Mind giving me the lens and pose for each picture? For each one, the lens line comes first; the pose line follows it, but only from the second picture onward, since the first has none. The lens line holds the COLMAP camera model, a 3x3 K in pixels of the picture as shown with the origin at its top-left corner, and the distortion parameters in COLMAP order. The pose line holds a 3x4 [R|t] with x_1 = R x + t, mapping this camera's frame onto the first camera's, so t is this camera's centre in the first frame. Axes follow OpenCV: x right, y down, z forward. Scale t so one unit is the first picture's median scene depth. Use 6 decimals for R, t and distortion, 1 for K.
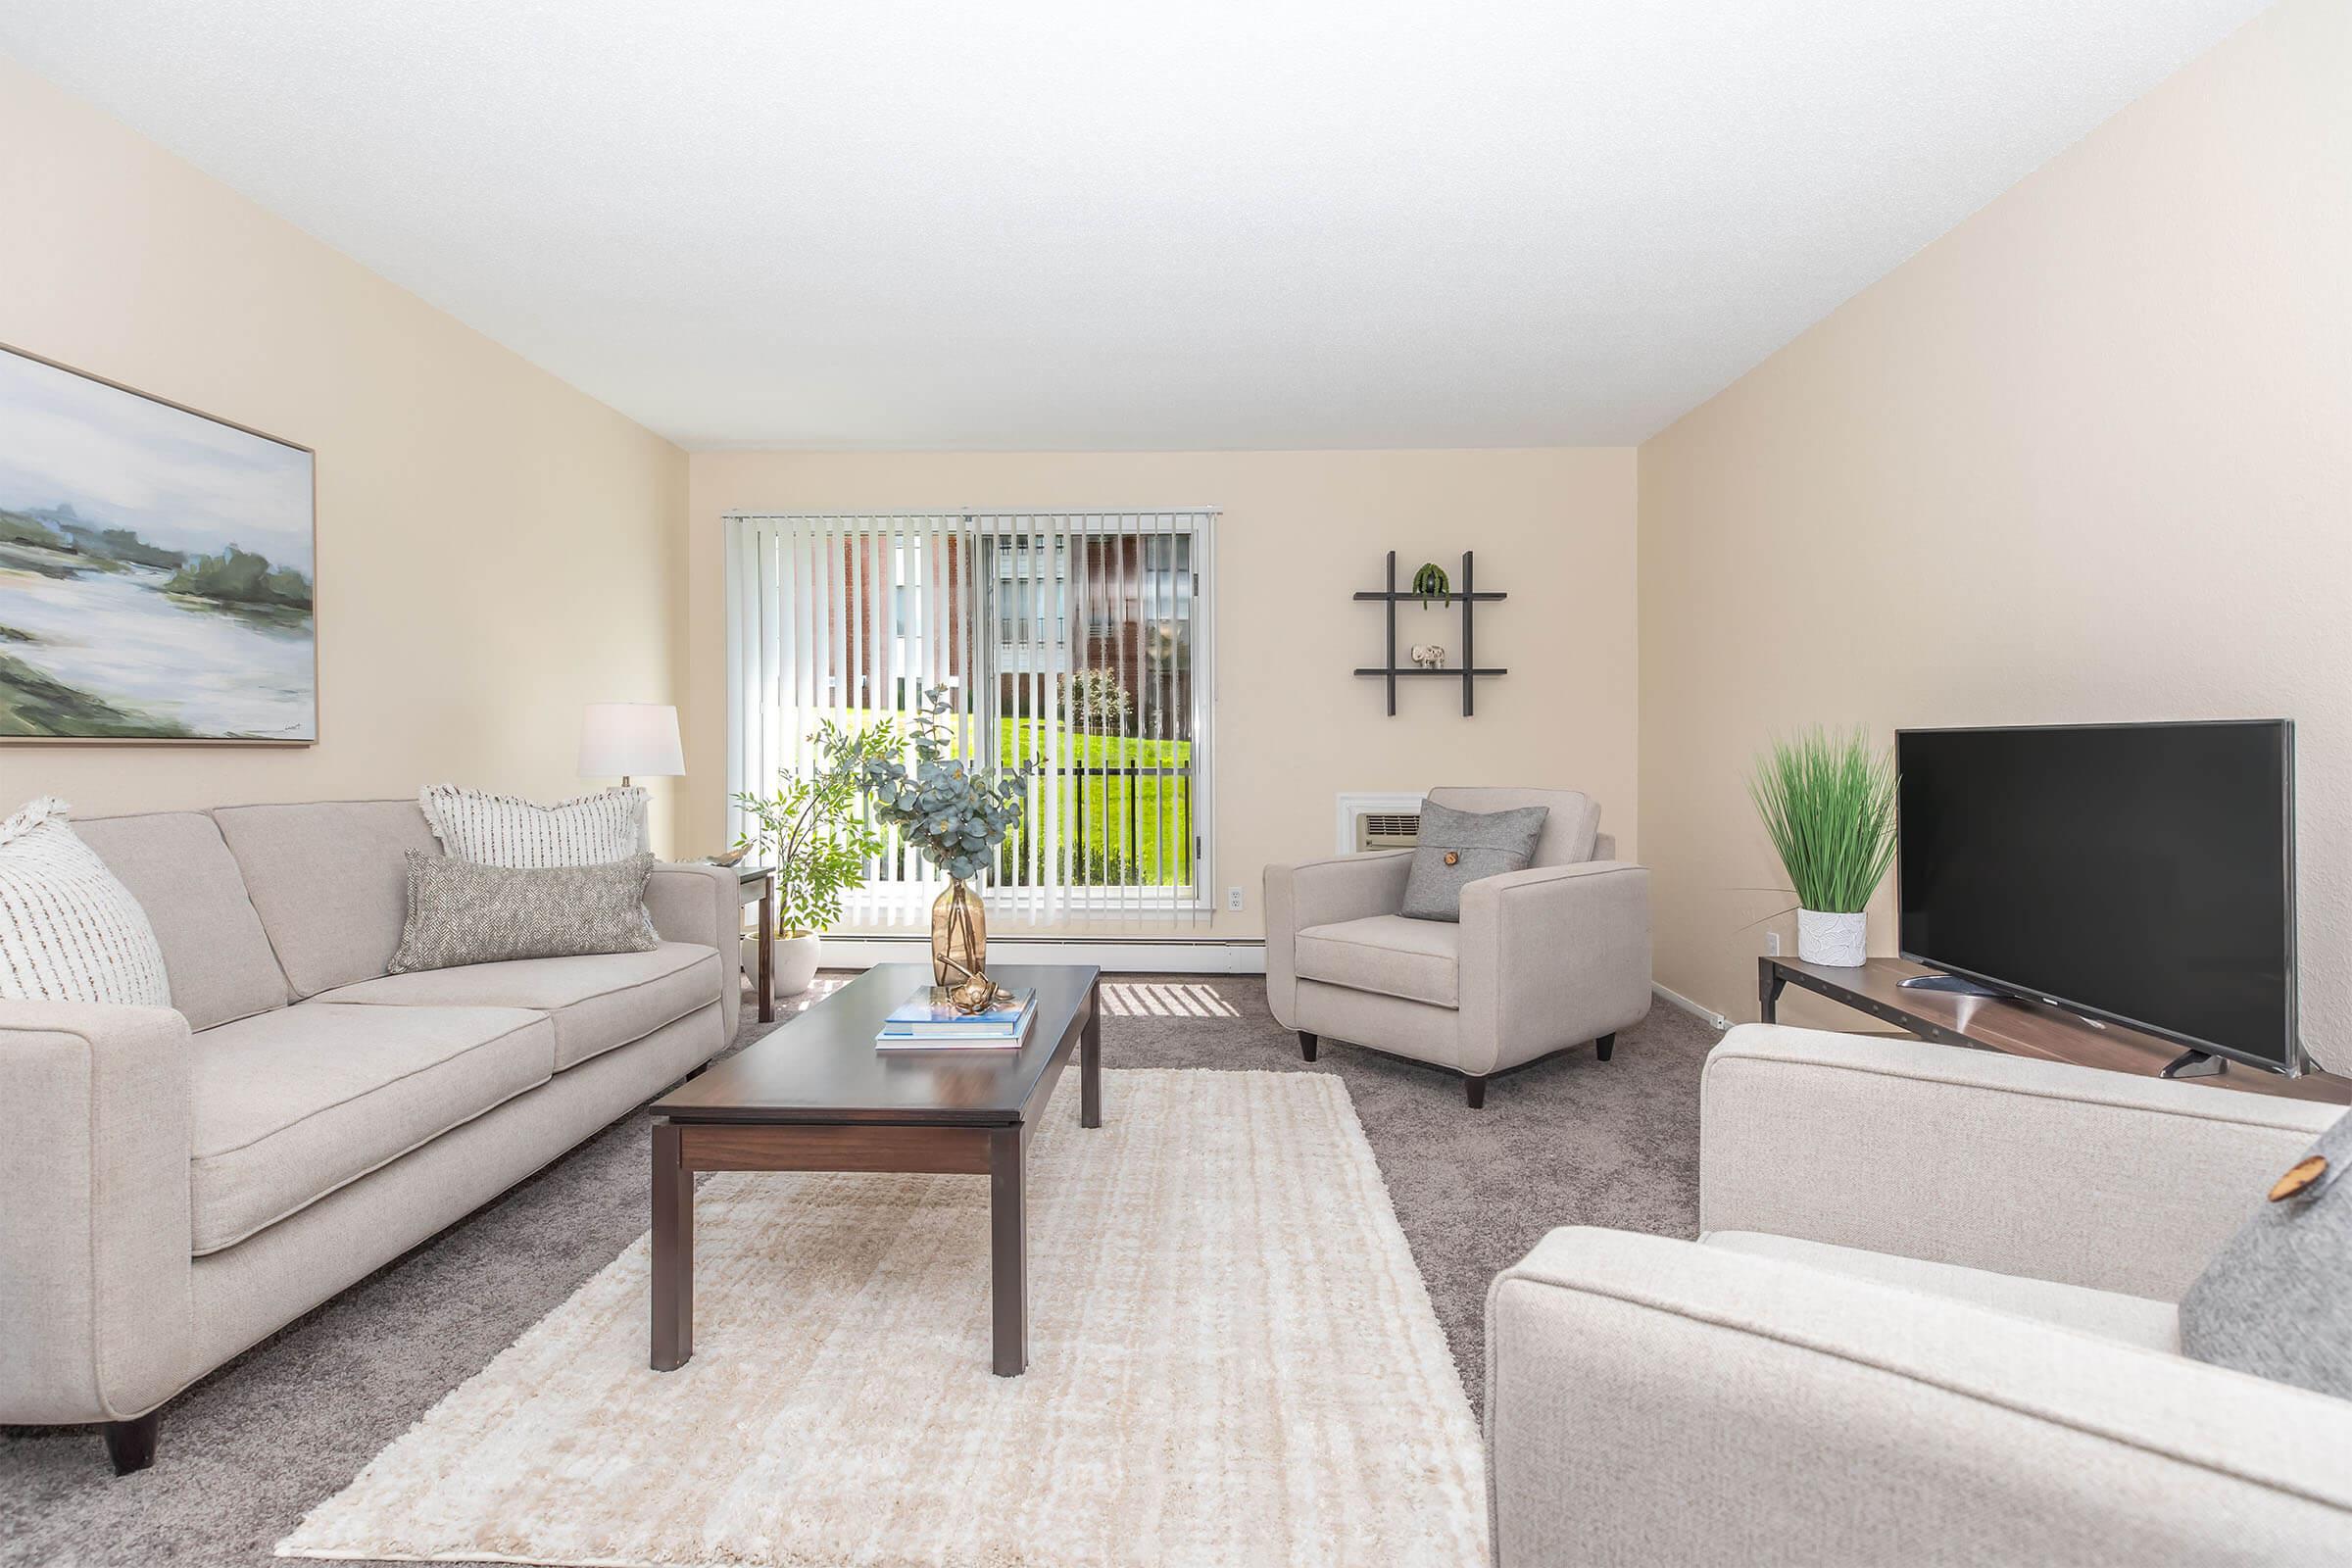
lens RADIAL K [[1115.8, 0, 1171.3], [0, 1115.8, 730.9], [0, 0, 1]] dist [0.002639, 0.000527]
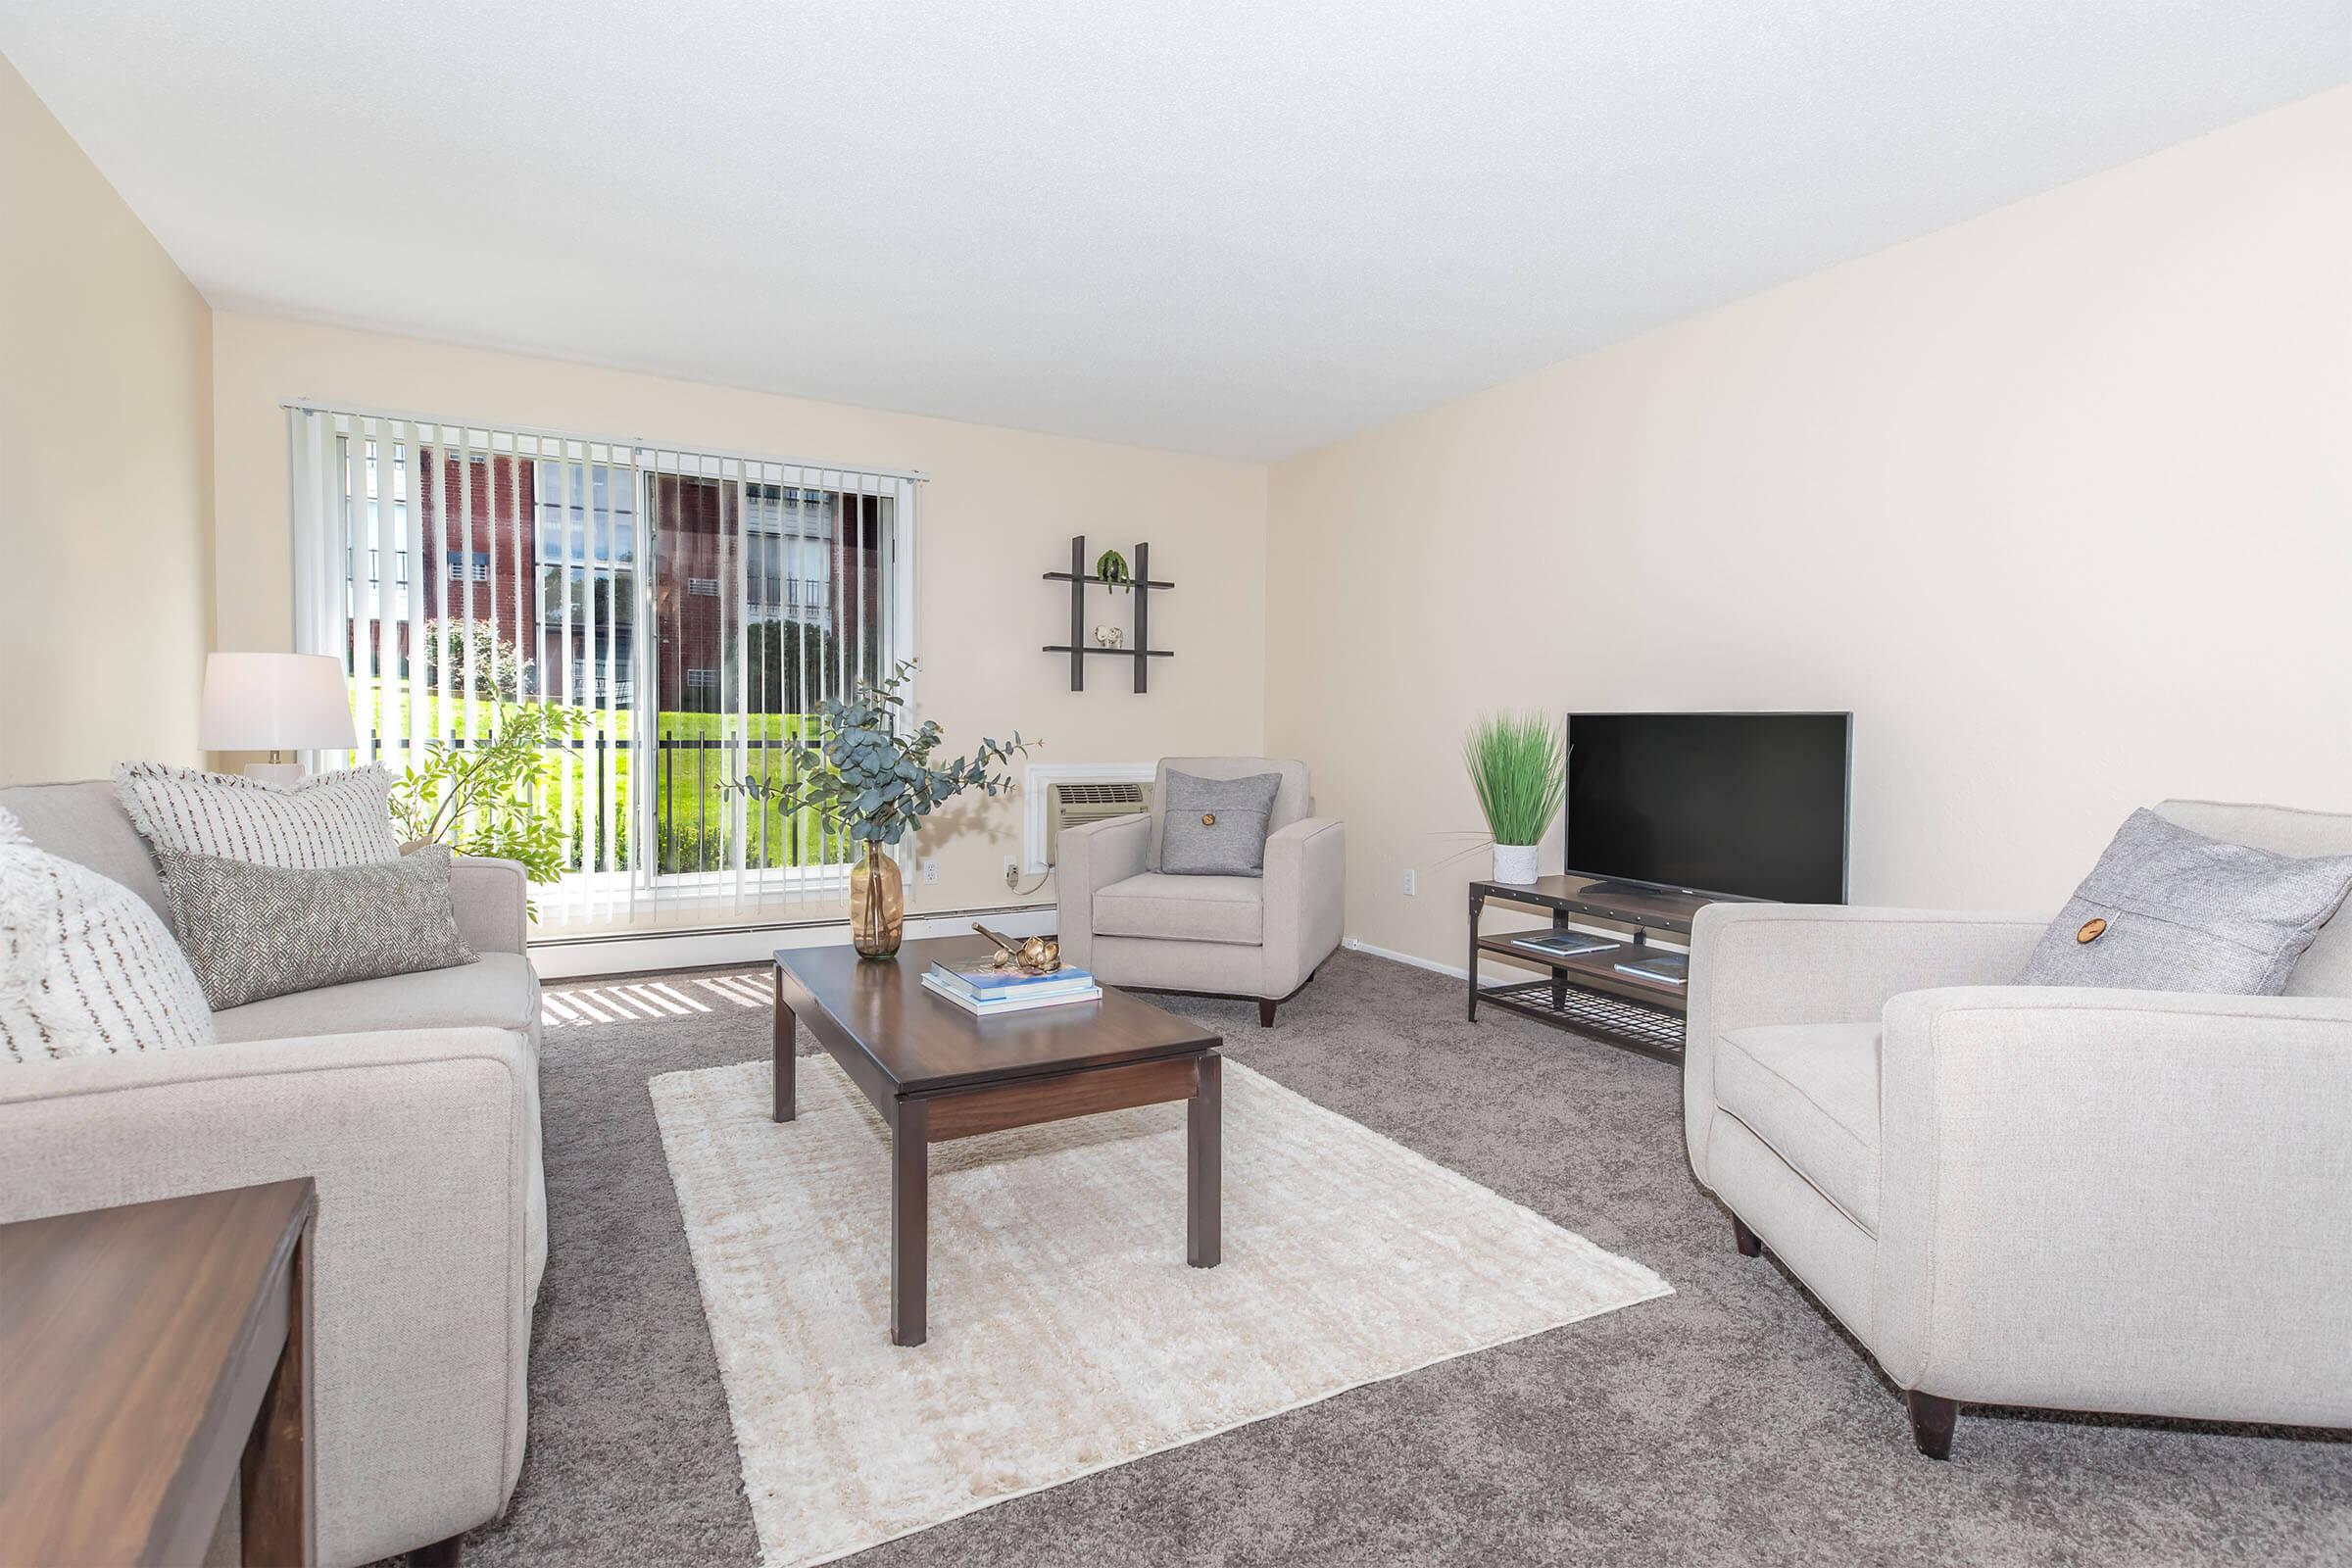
lens RADIAL K [[1167.9, 0, 1177.0], [0, 1167.9, 744.0], [0, 0, 1]] dist [0.000450, 0.000358]
pose [[0.851102, -0.000406, 0.525000, -0.319137], [-0.018289, 0.999370, 0.030422, 0.001183], [-0.524682, -0.035494, 0.850558, 0.005782]]
